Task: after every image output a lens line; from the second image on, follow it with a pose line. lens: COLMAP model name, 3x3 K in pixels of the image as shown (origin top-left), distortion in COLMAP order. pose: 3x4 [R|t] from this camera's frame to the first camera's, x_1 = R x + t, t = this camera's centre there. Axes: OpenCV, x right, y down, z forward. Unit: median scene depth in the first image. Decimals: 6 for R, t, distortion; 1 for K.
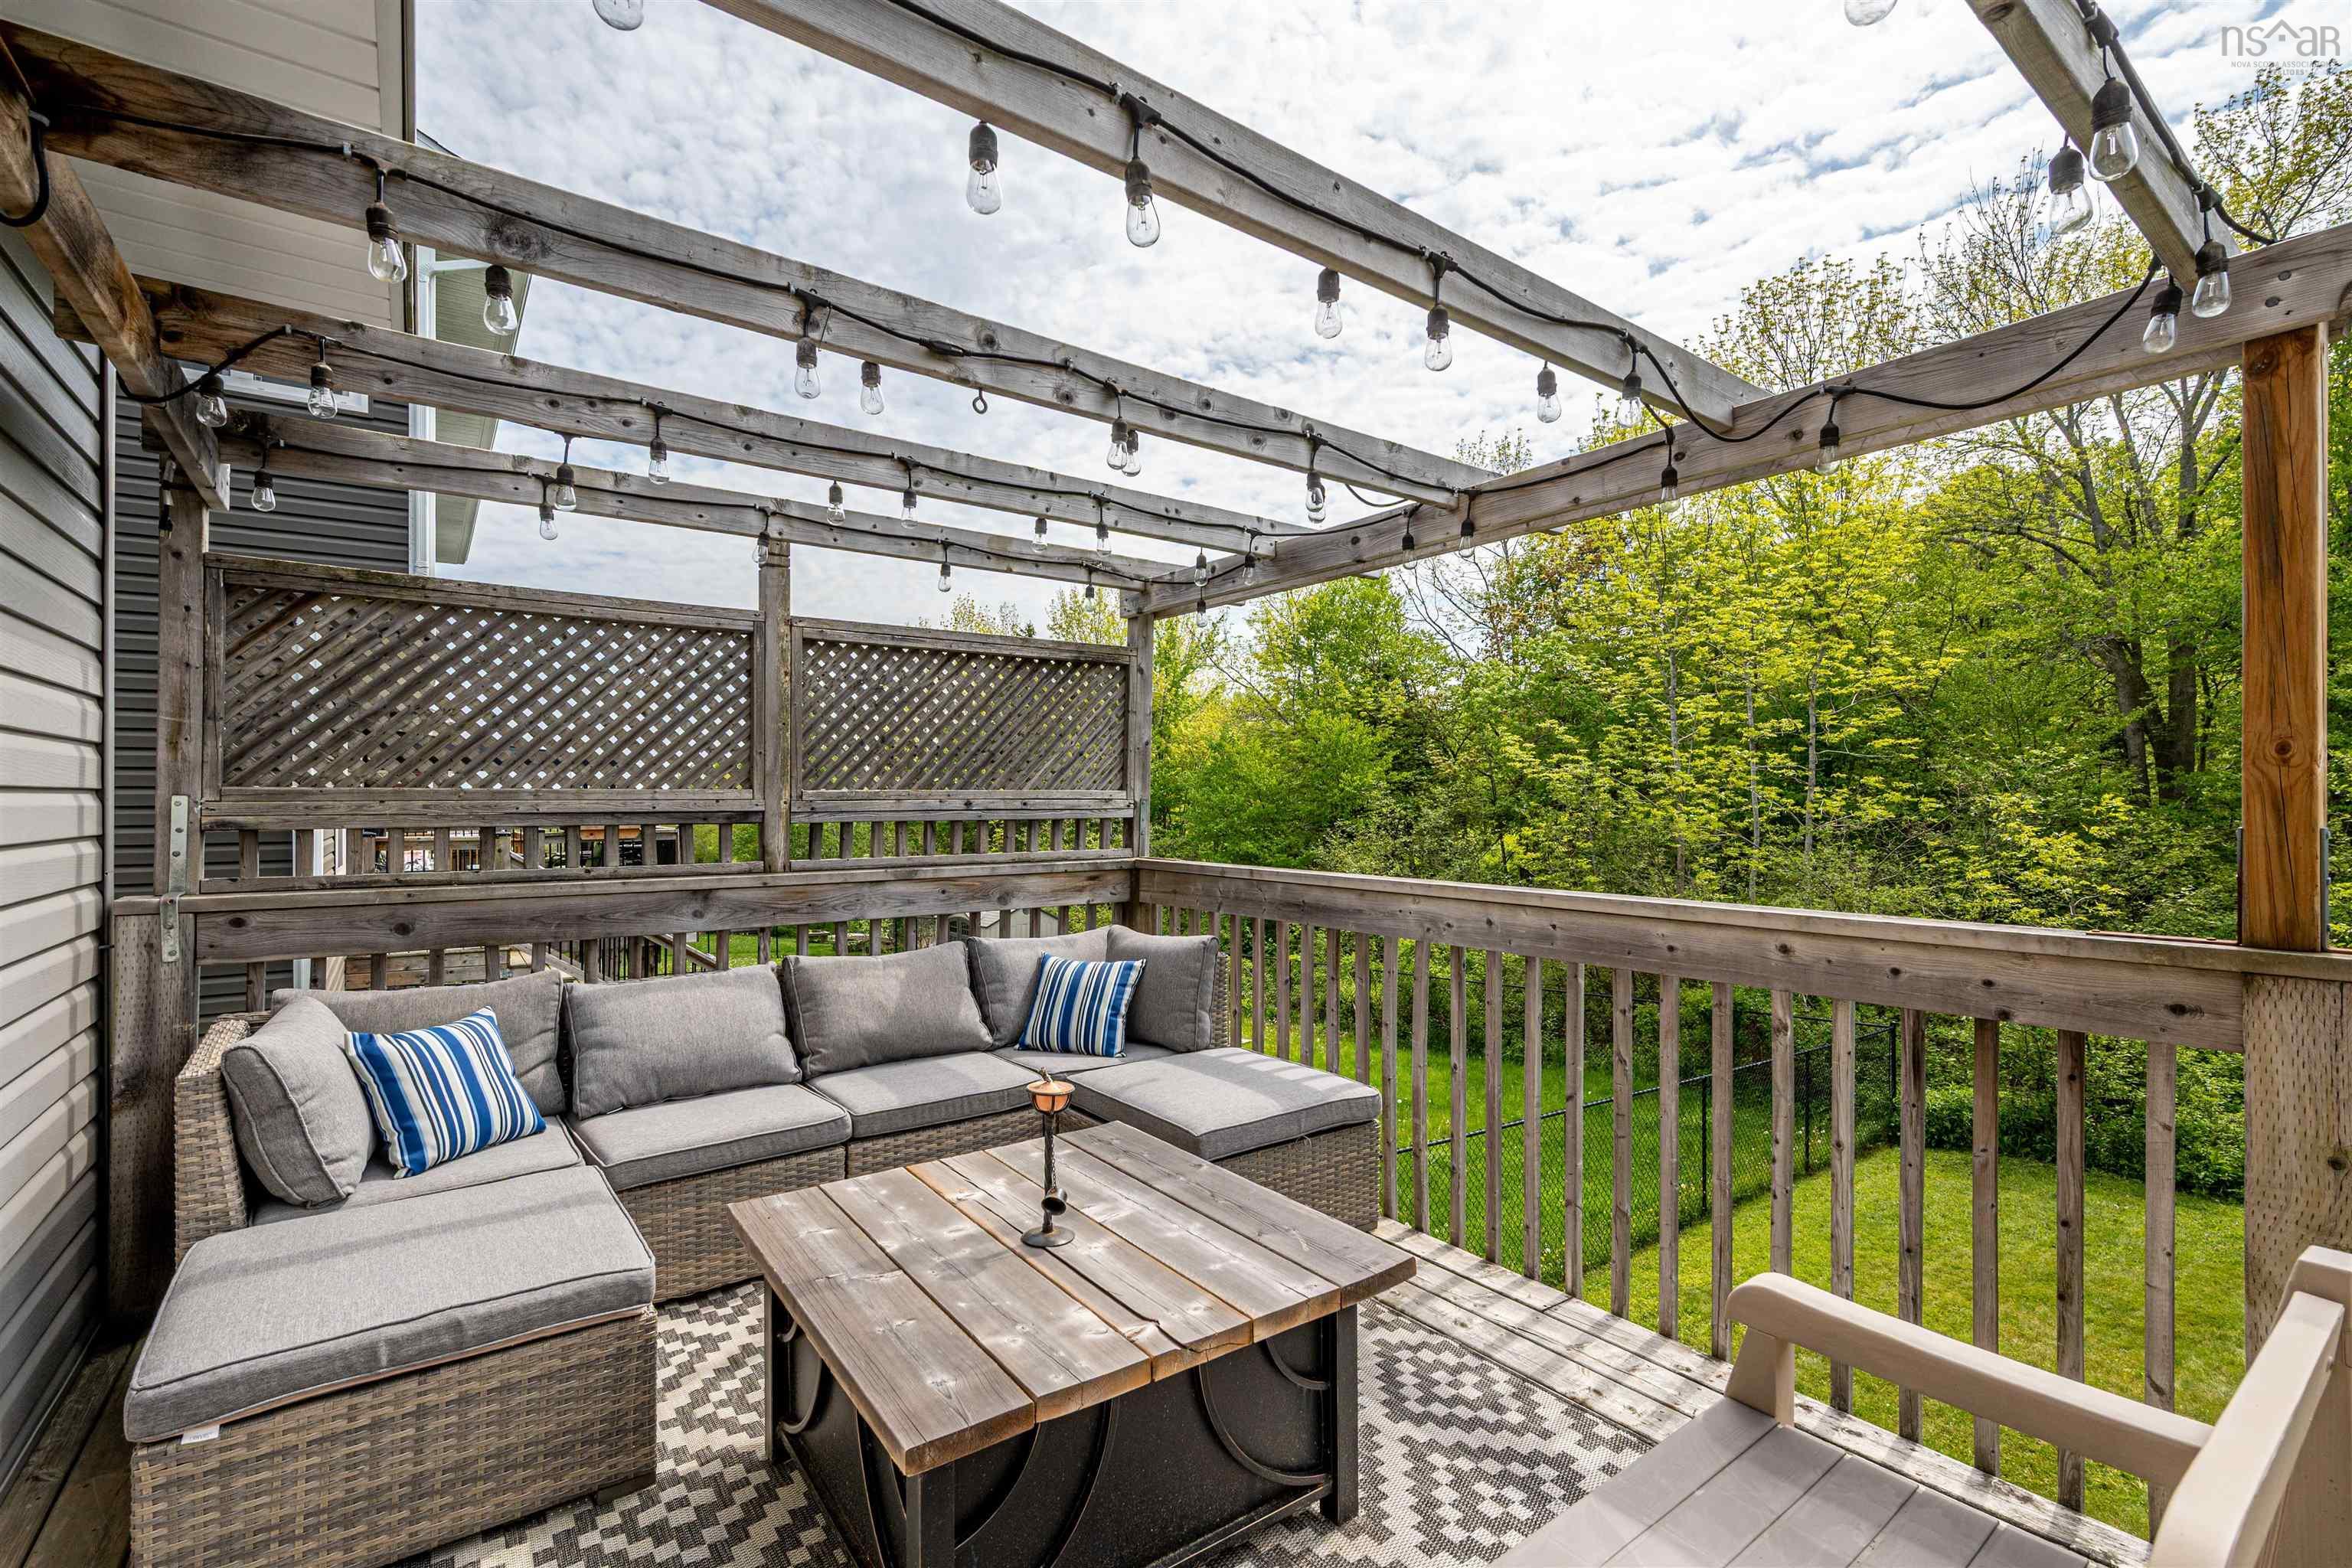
lens RADIAL K [[1046.9, 0, 1229.8], [0, 1046.9, 797.2], [0, 0, 1]] dist [0.005193, 0.000437]
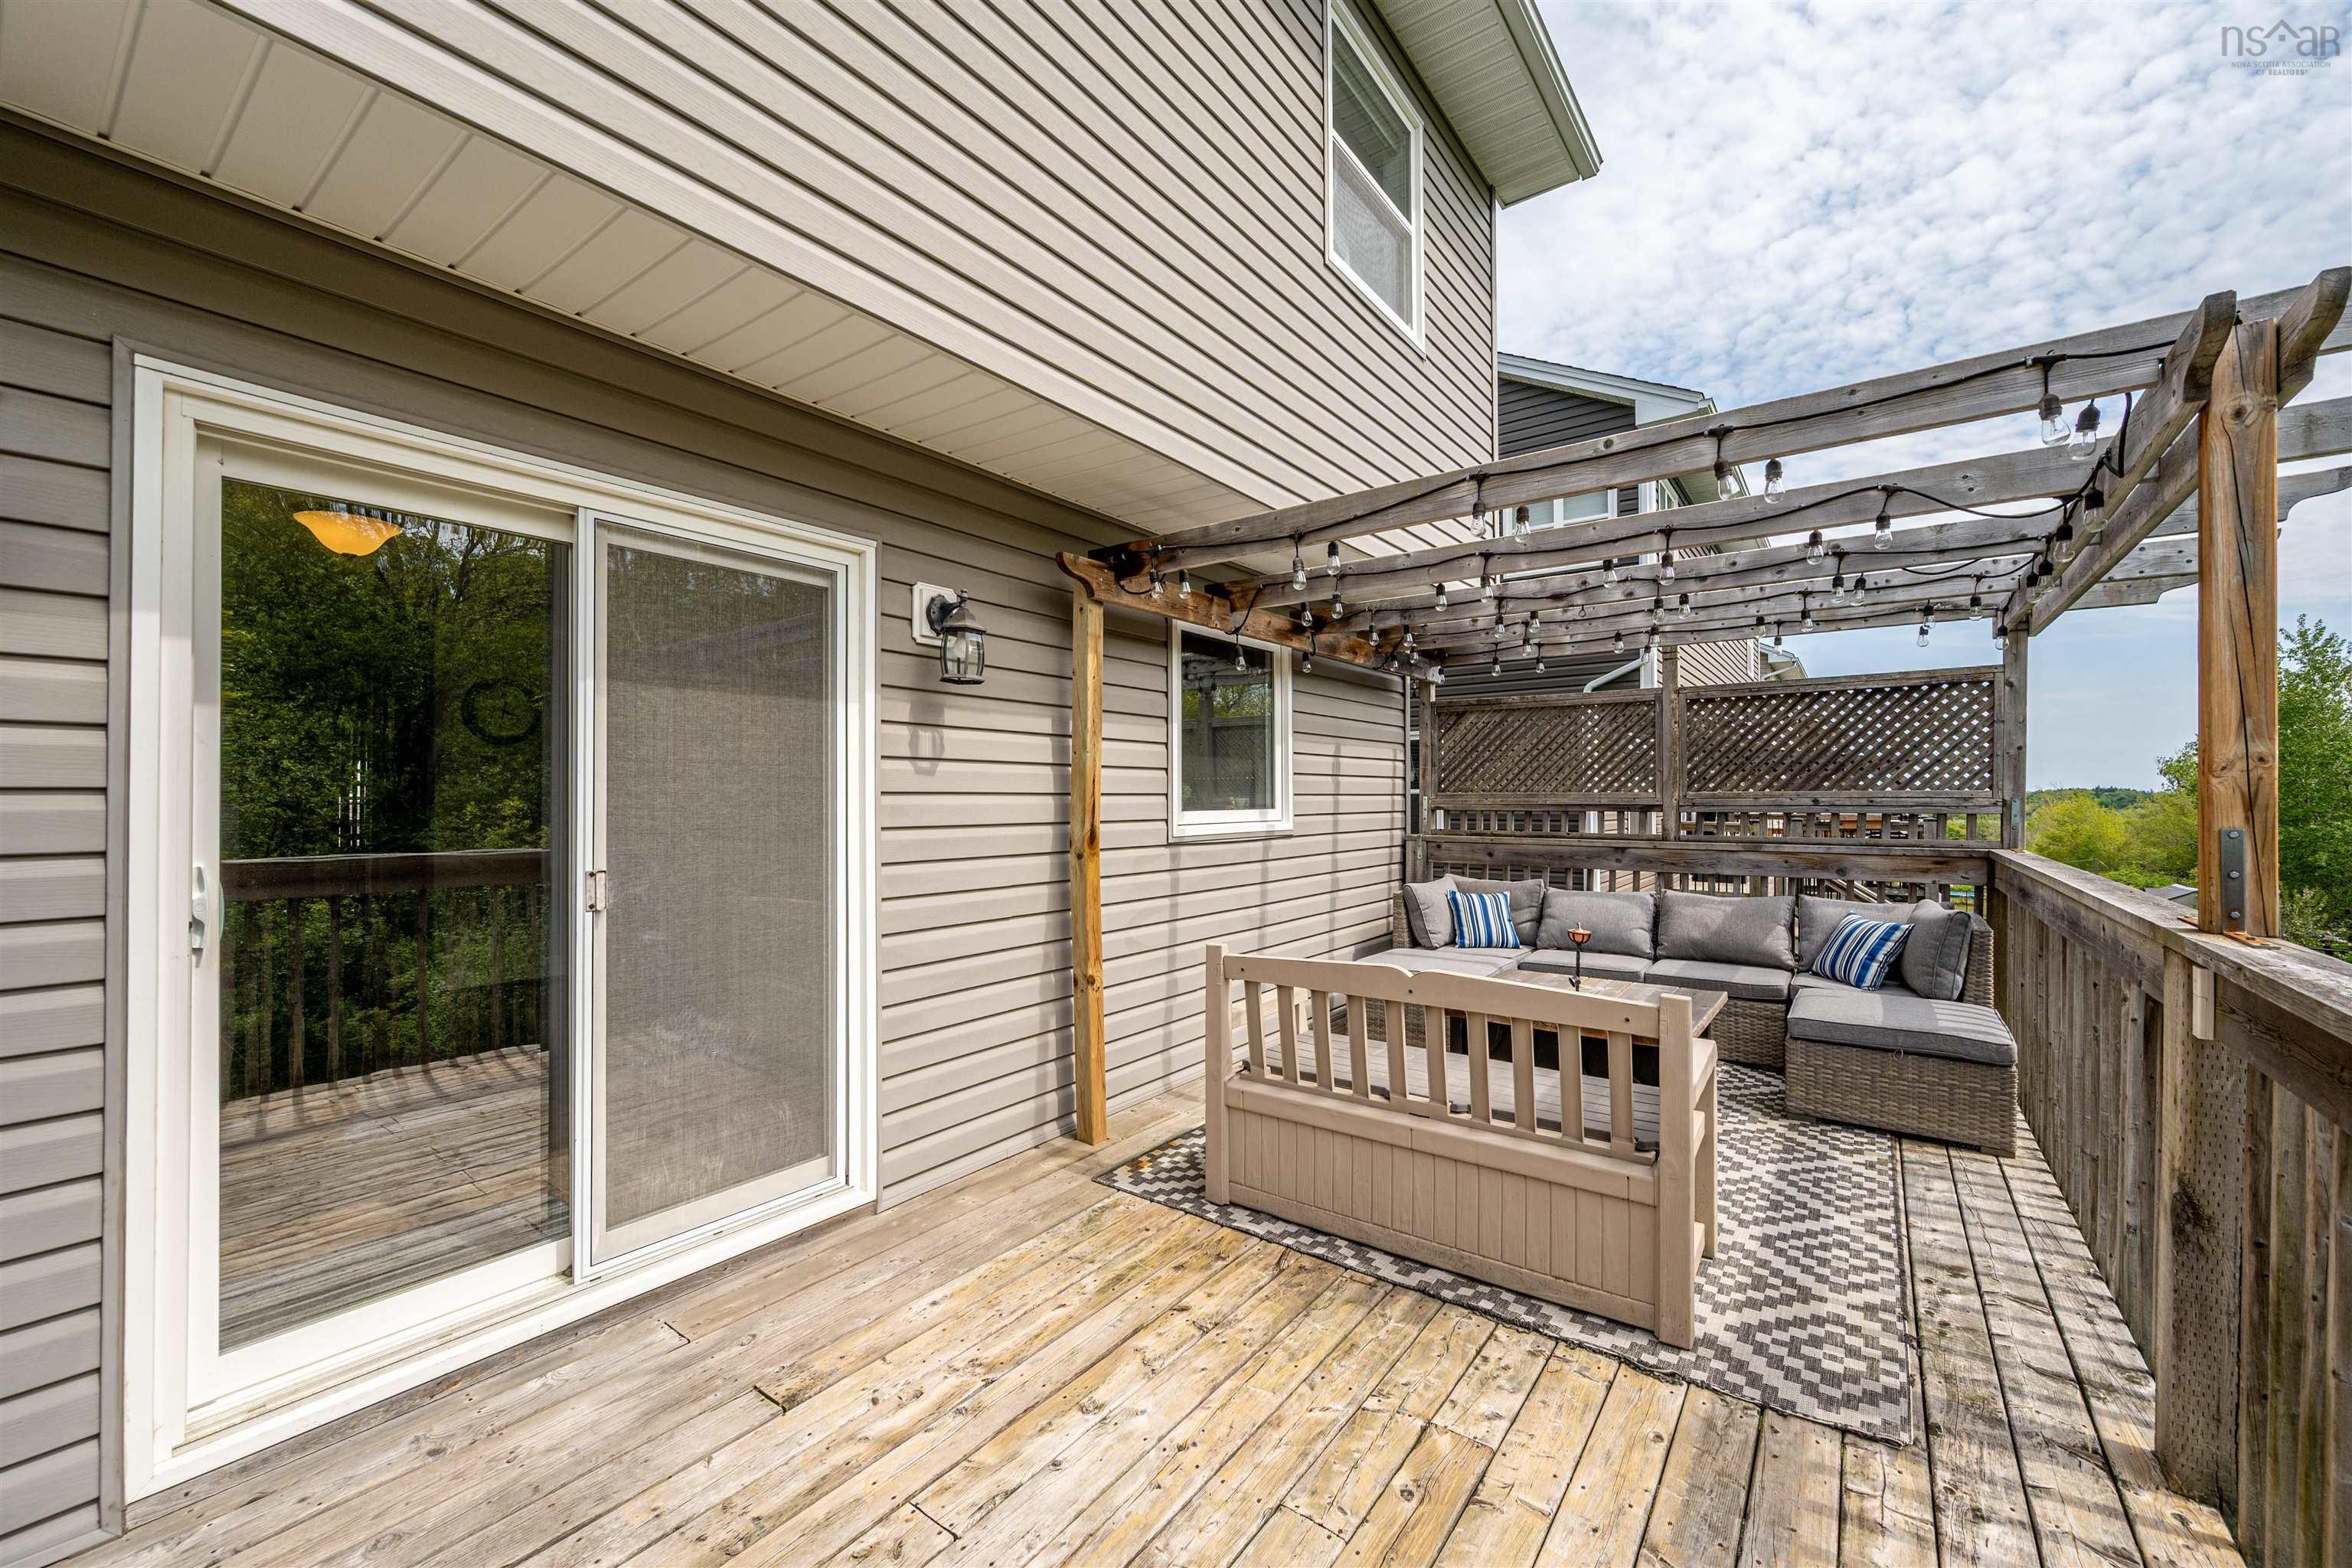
lens RADIAL K [[956.2, 0, 1164.0], [0, 956.2, 792.6], [0, 0, 1]] dist [-0.001348, -0.000547]
pose [[0.275280, -0.001950, -0.961362, 0.925984], [0.004636, 0.999989, -0.000701, -0.009953], [0.961353, -0.004264, 0.275286, -0.231998]]
